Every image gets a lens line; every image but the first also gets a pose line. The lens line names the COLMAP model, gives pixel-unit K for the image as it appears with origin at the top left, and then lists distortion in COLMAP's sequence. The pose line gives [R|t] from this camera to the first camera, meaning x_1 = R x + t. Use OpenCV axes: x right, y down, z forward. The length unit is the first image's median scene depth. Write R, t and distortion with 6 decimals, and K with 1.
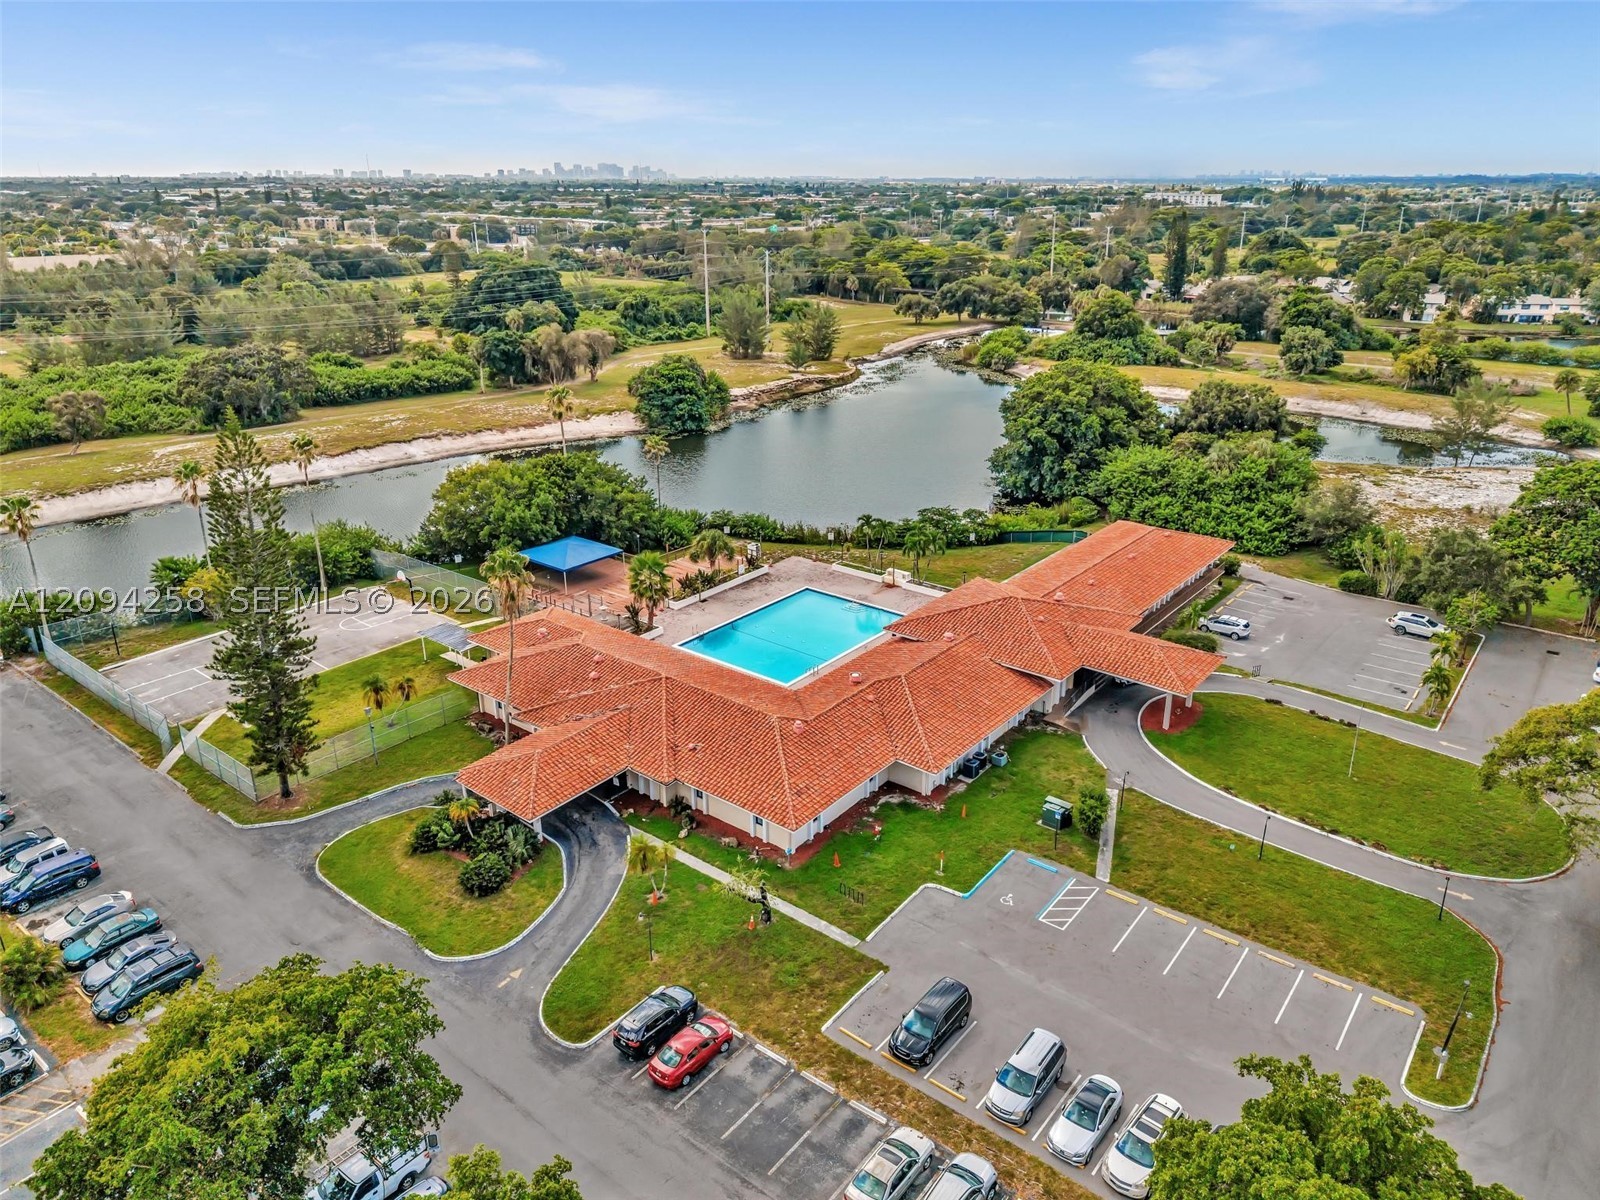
lens RADIAL K [[1074.9, 0, 800.0], [0, 1074.9, 600.0], [0, 0, 1]] dist [-0.004280, 0.005337]
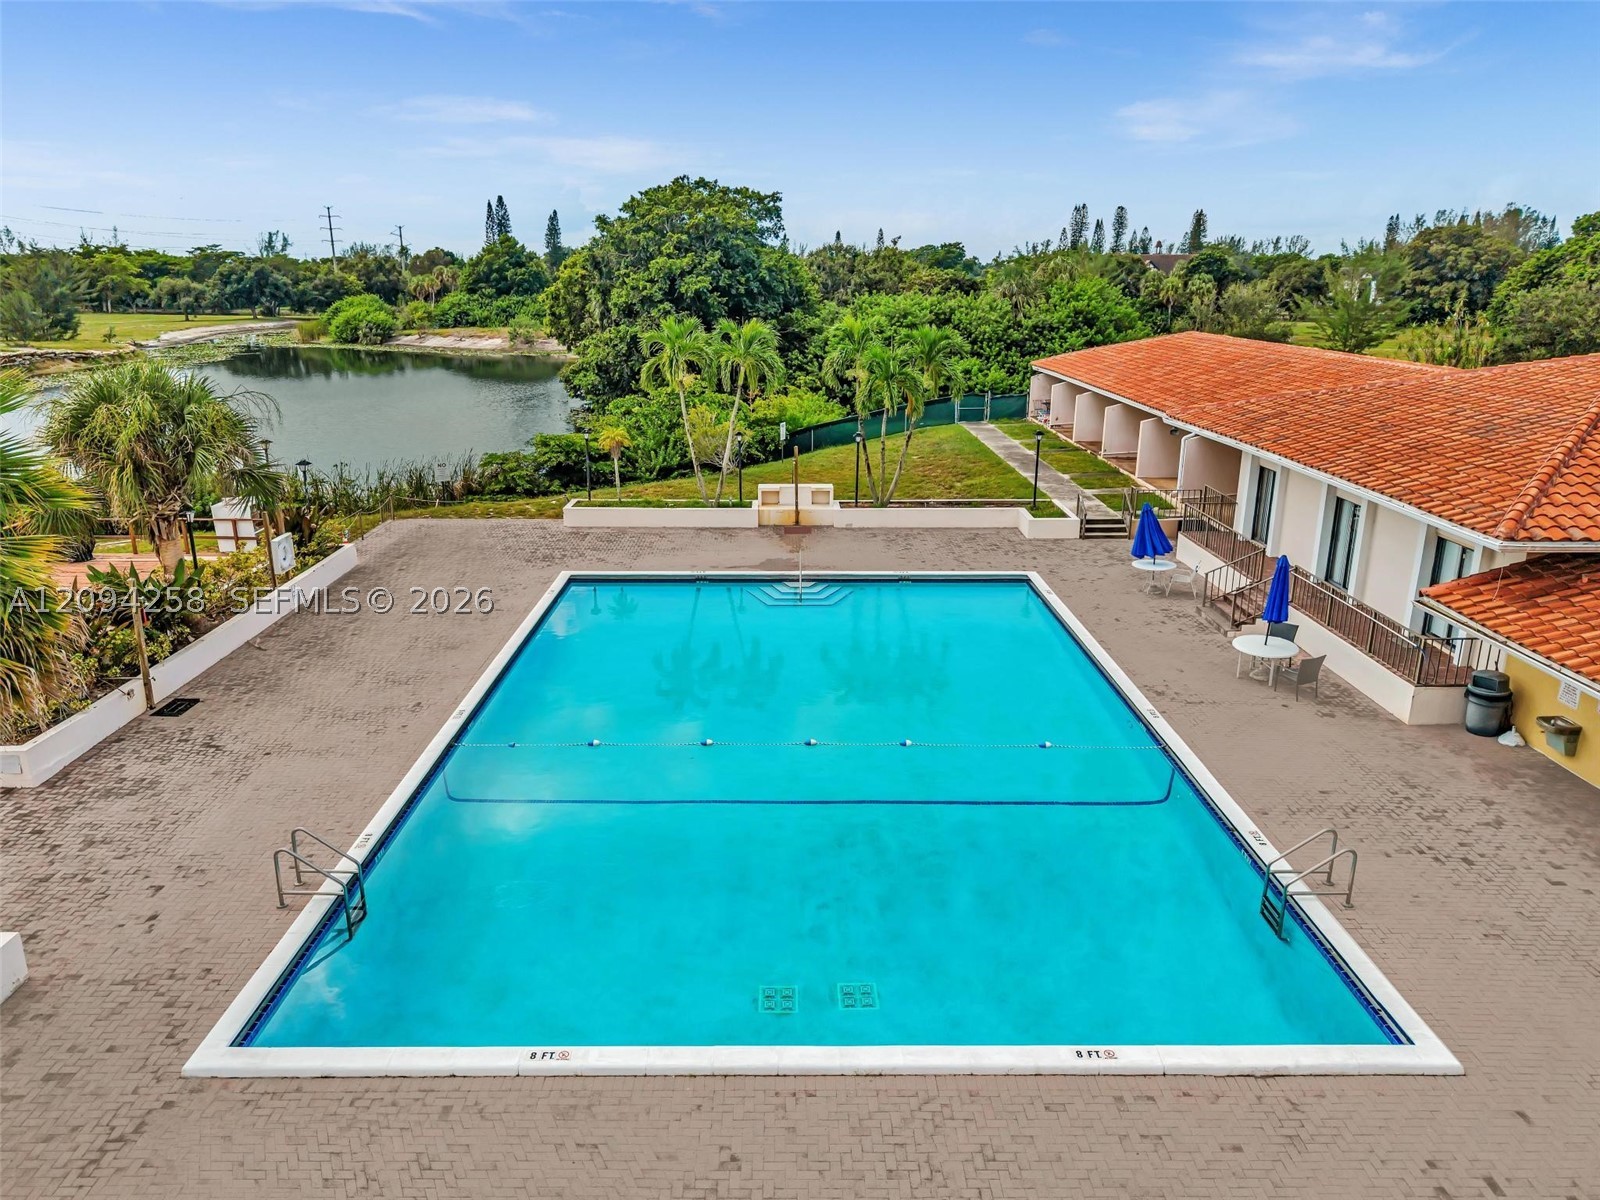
lens RADIAL K [[1122.0, 0, 784.3], [0, 1122.0, 579.0], [0, 0, 1]] dist [-0.009379, 0.003397]
pose [[0.791176, -0.164676, 0.589001, -0.118207], [0.221252, 0.974906, -0.024627, 0.007756], [-0.570165, 0.149802, 0.807757, 0.762942]]
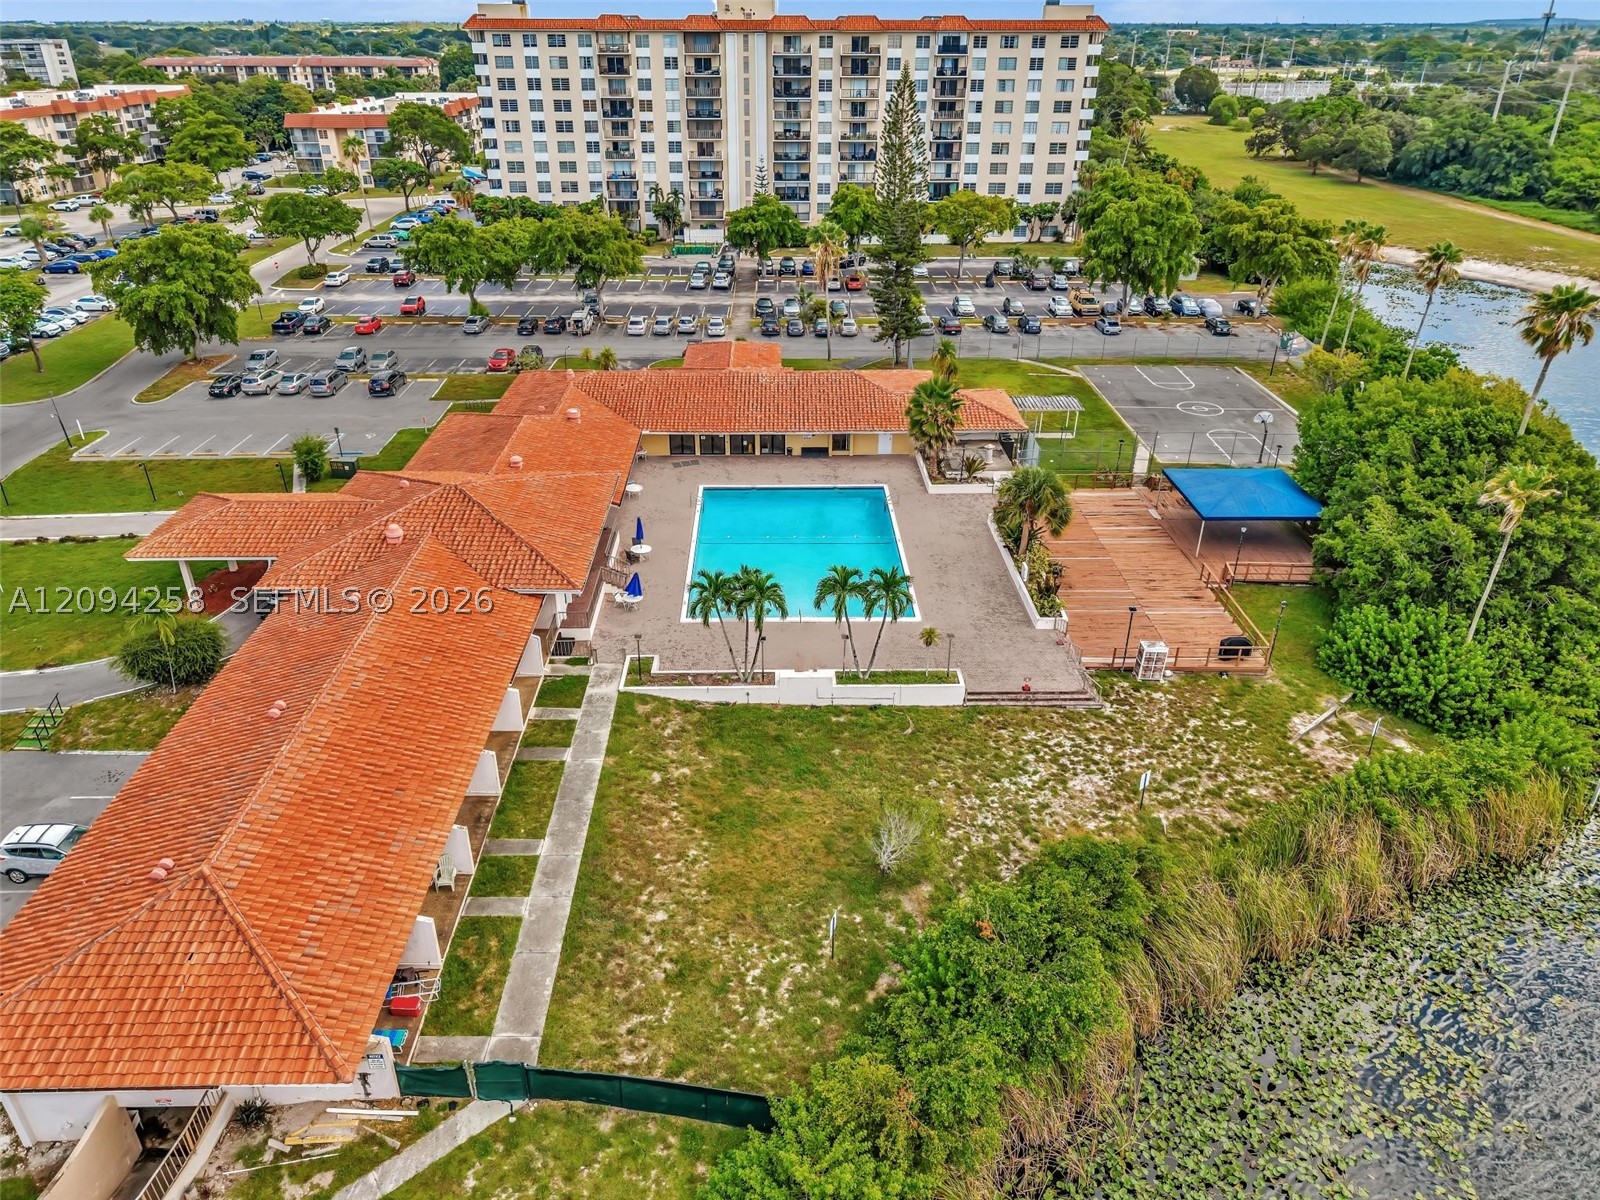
lens RADIAL K [[1074.9, 0, 800.0], [0, 1074.9, 600.0], [0, 0, 1]] dist [-0.004280, 0.005337]
pose [[-0.782725, 0.290804, -0.550250, 0.338885], [-0.222854, 0.694541, 0.684068, -0.375289], [0.581101, 0.658062, -0.478828, 1.243487]]
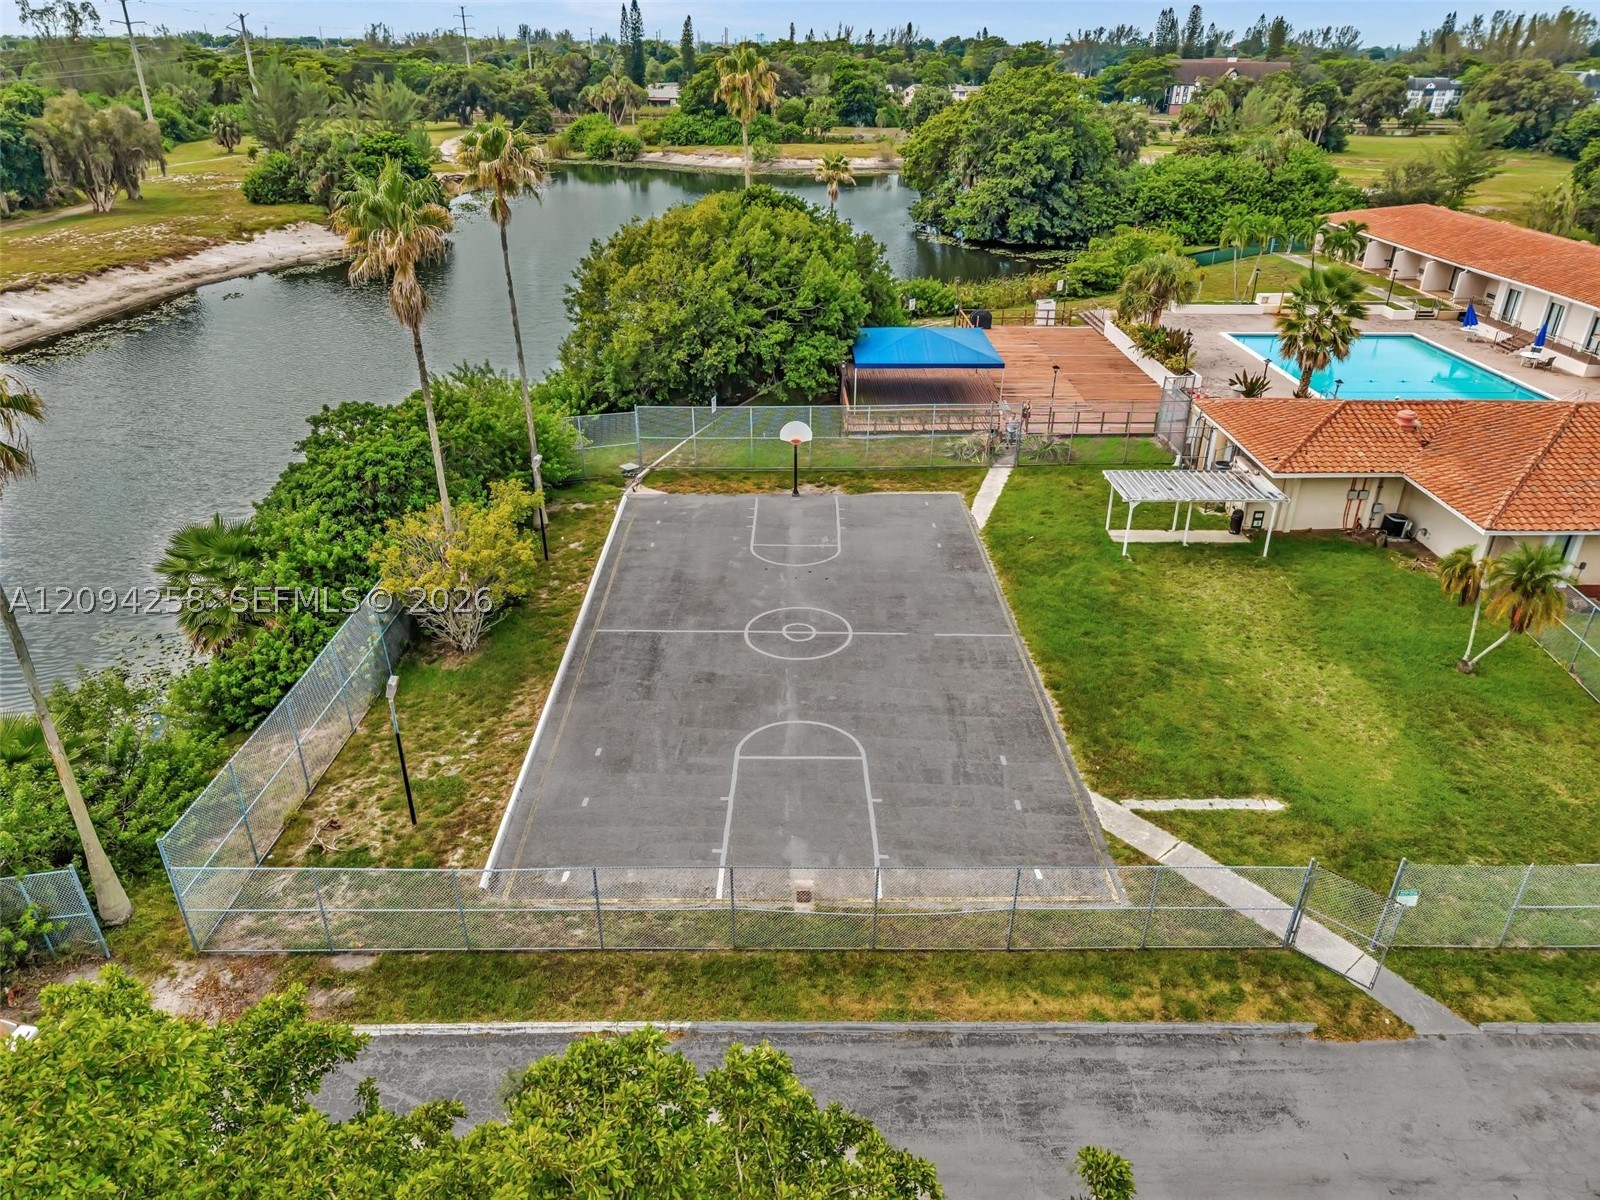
lens RADIAL K [[1066.2, 0, 800.0], [0, 1066.2, 600.0], [0, 0, 1]] dist [0.004833, 0.003023]
pose [[0.784345, -0.287473, 0.549692, -0.628987], [0.221932, 0.957527, 0.184088, -0.036260], [-0.579265, -0.022395, 0.814831, 0.626430]]
